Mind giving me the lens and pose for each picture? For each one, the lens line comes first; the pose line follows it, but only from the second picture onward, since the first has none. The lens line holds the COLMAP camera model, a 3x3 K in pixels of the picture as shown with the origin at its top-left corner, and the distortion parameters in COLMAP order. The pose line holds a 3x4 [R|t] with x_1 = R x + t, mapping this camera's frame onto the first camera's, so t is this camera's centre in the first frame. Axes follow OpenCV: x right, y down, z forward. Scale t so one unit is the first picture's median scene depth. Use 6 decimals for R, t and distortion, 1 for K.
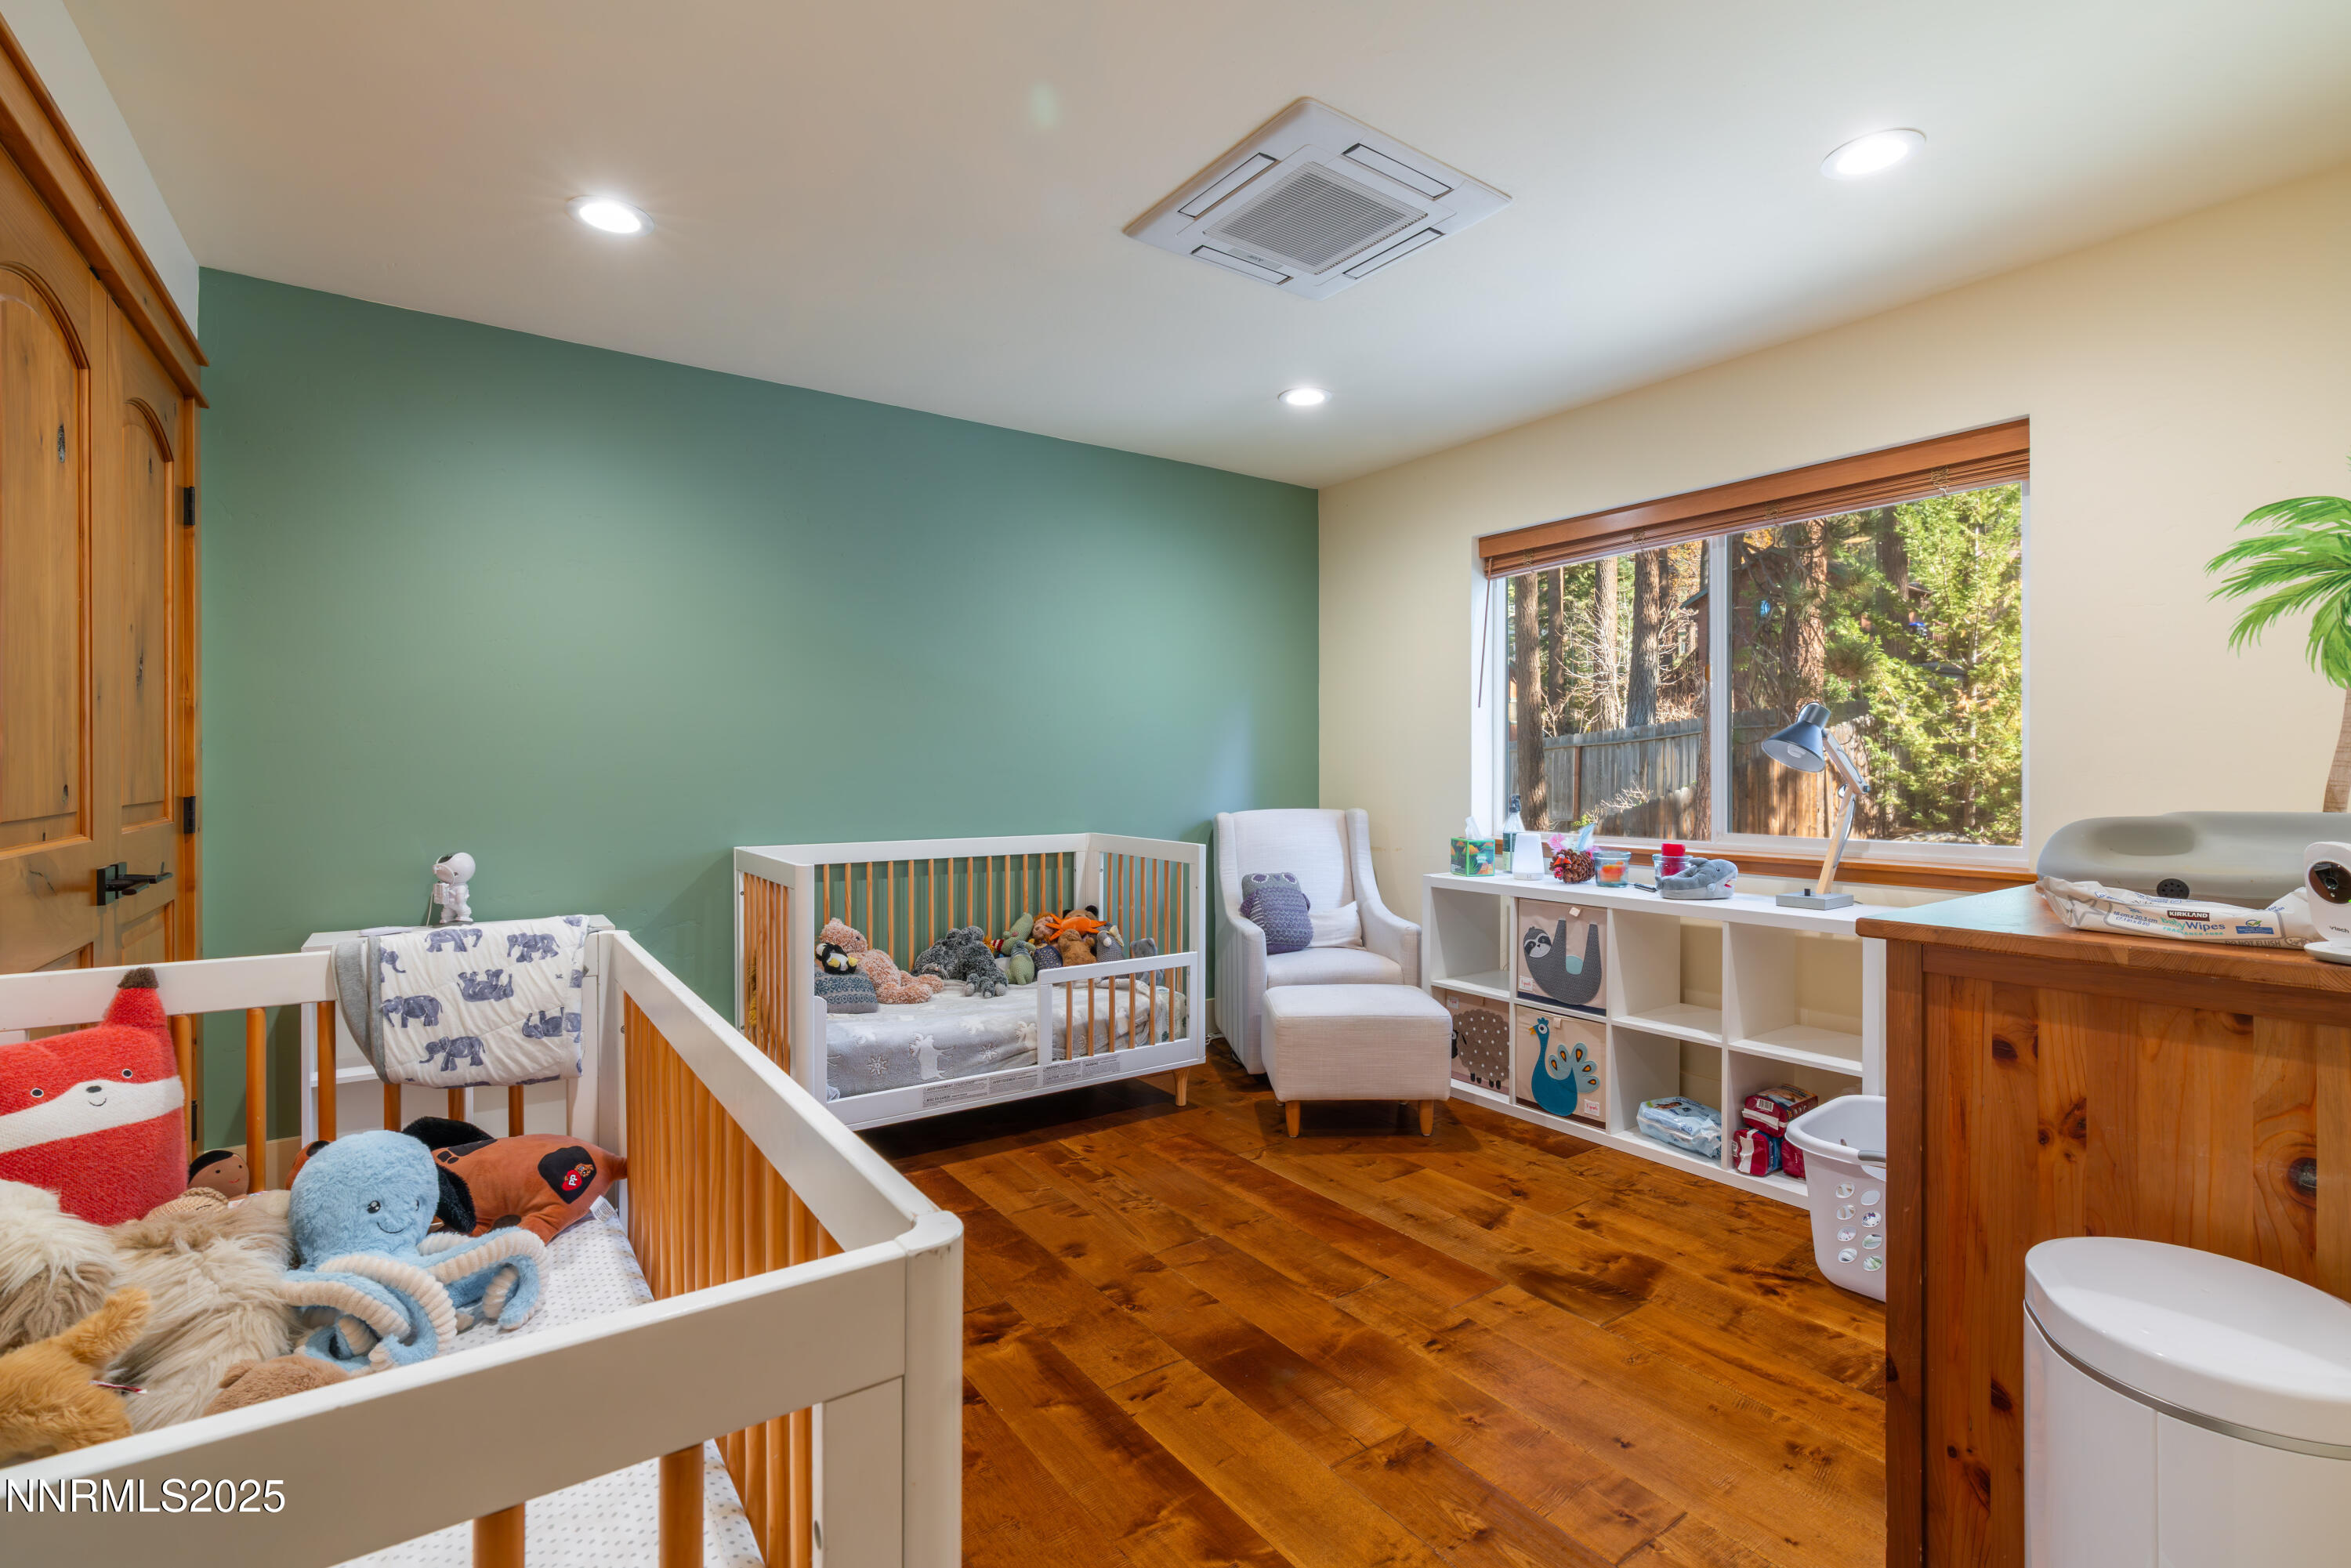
lens RADIAL K [[1072.7, 0, 1145.2], [0, 1072.7, 770.2], [0, 0, 1]] dist [-0.002710, 0.000196]
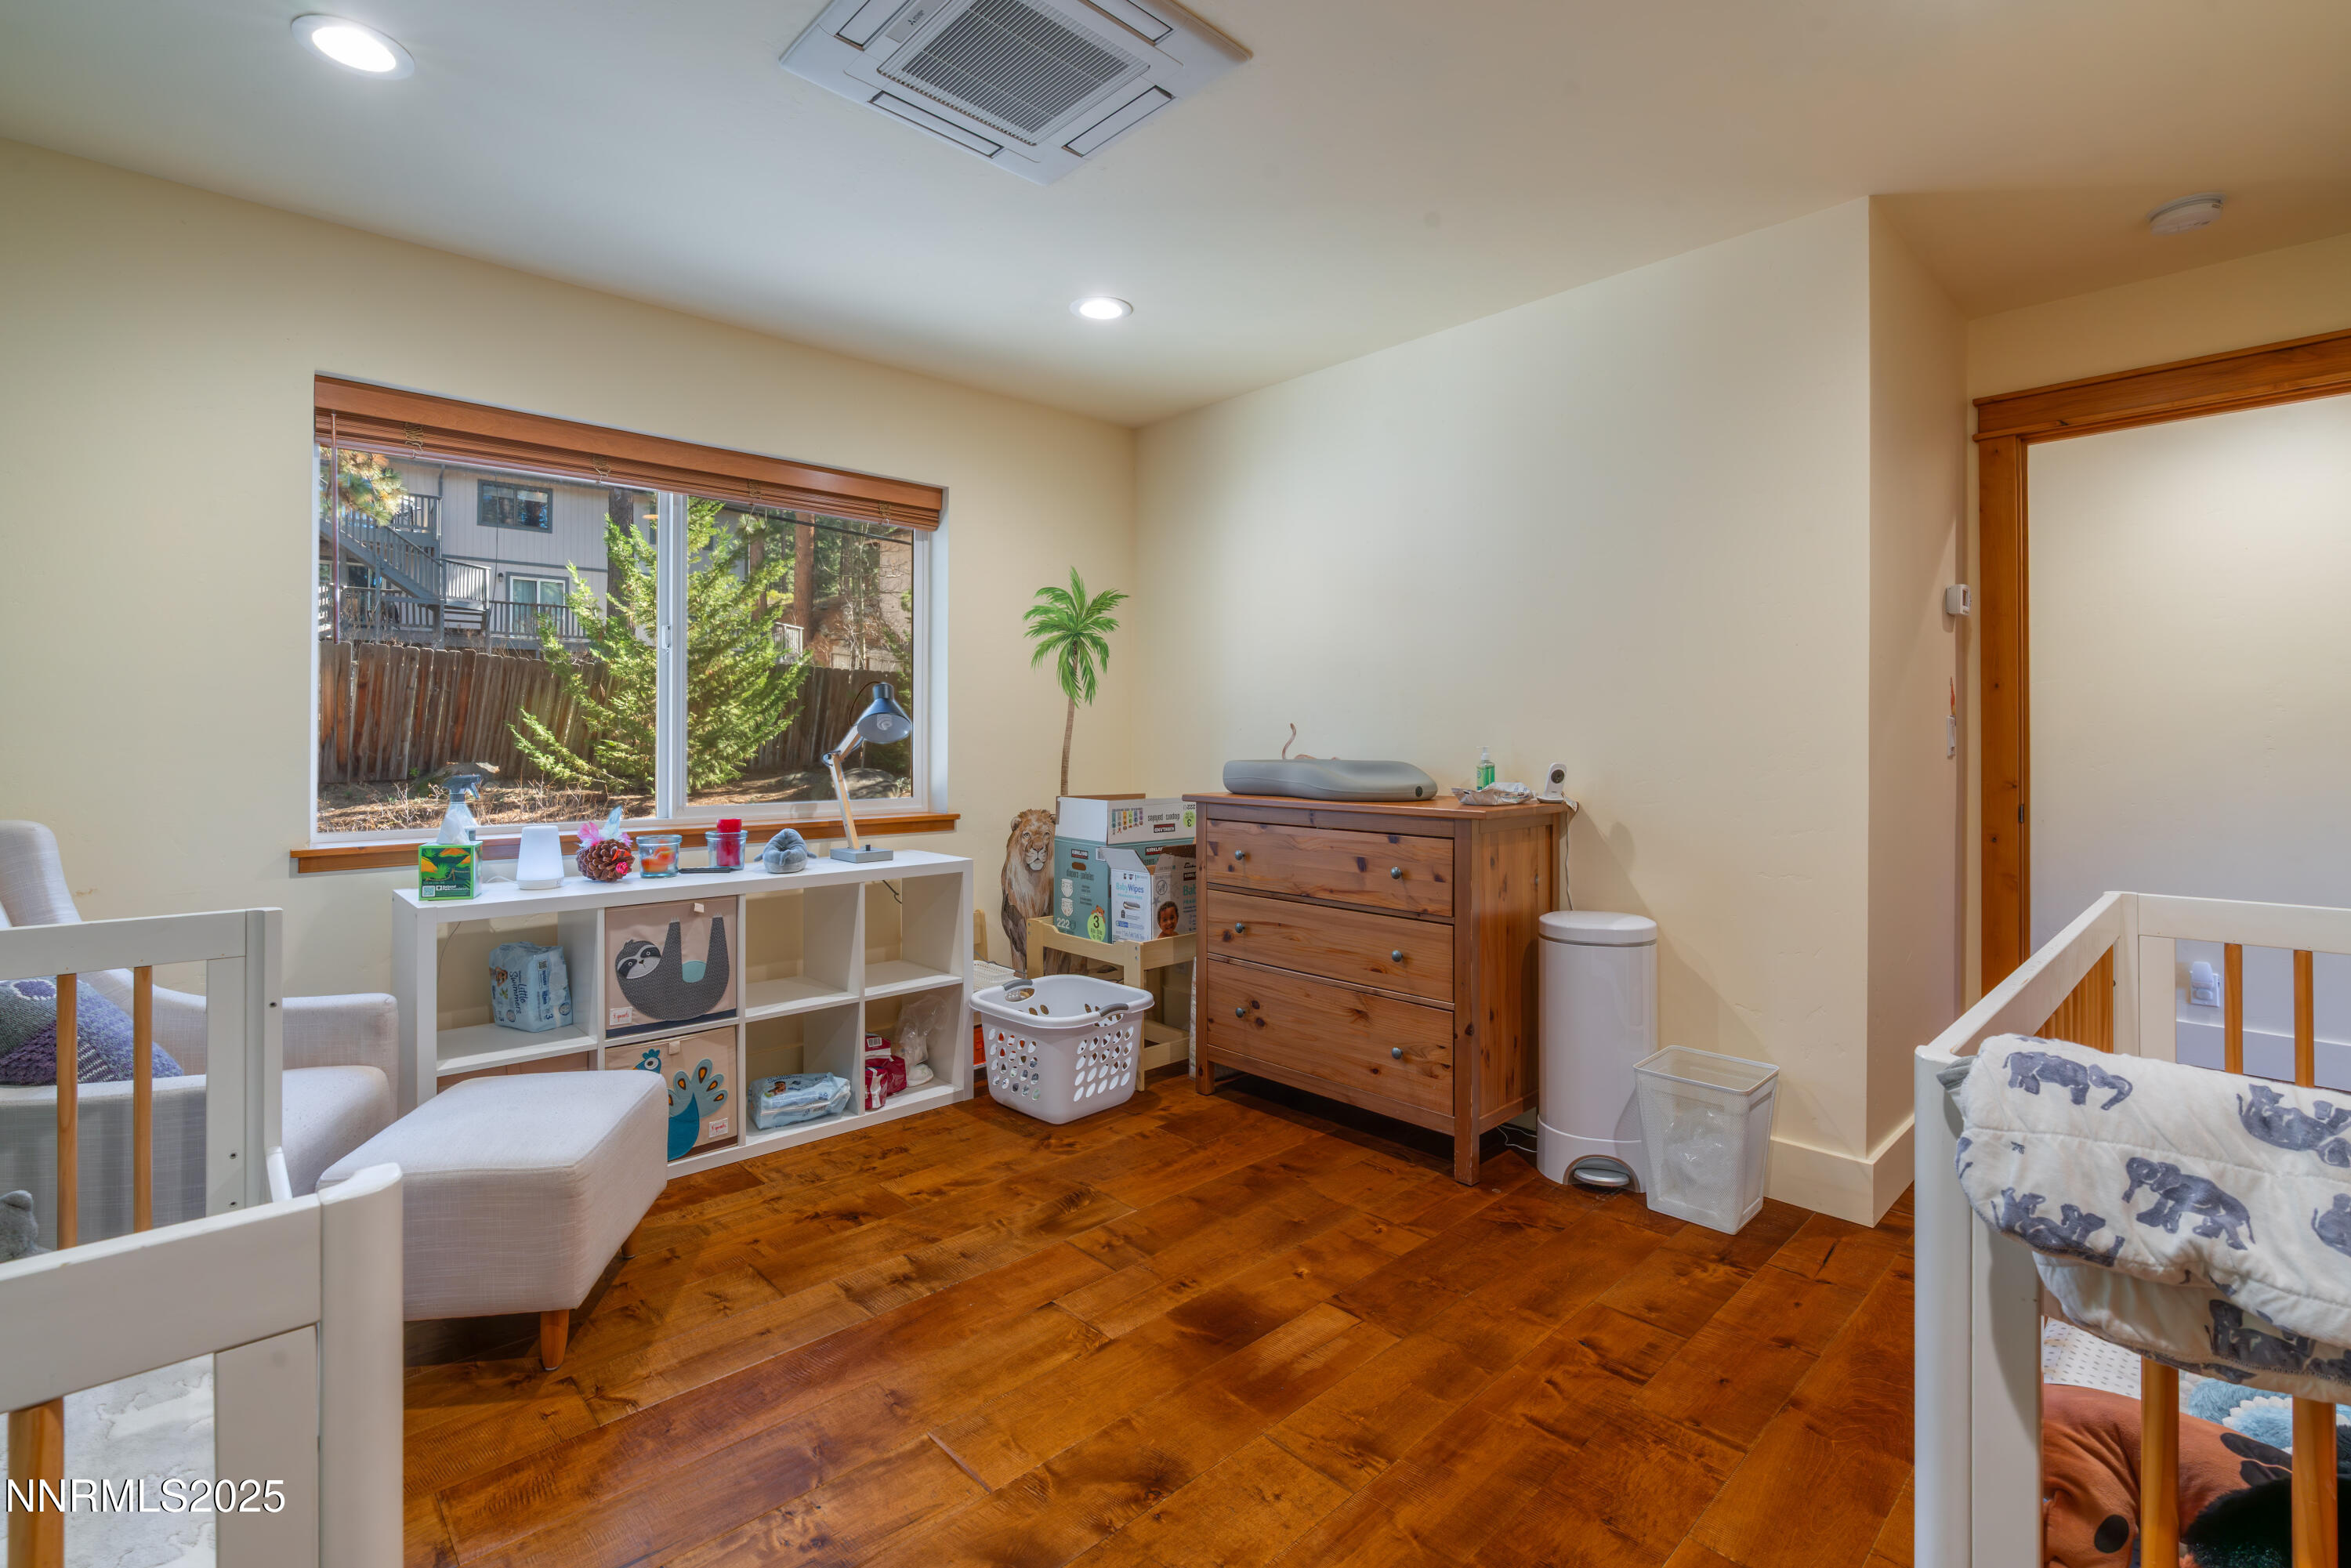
lens RADIAL K [[1067.5, 0, 1177.1], [0, 1067.5, 734.5], [0, 0, 1]] dist [-0.001914, 0.000039]
pose [[-0.161542, 0.005759, 0.986849, -0.519608], [0.003969, 0.999979, -0.005186, 0.000522], [-0.986858, 0.003080, -0.161561, 0.796047]]
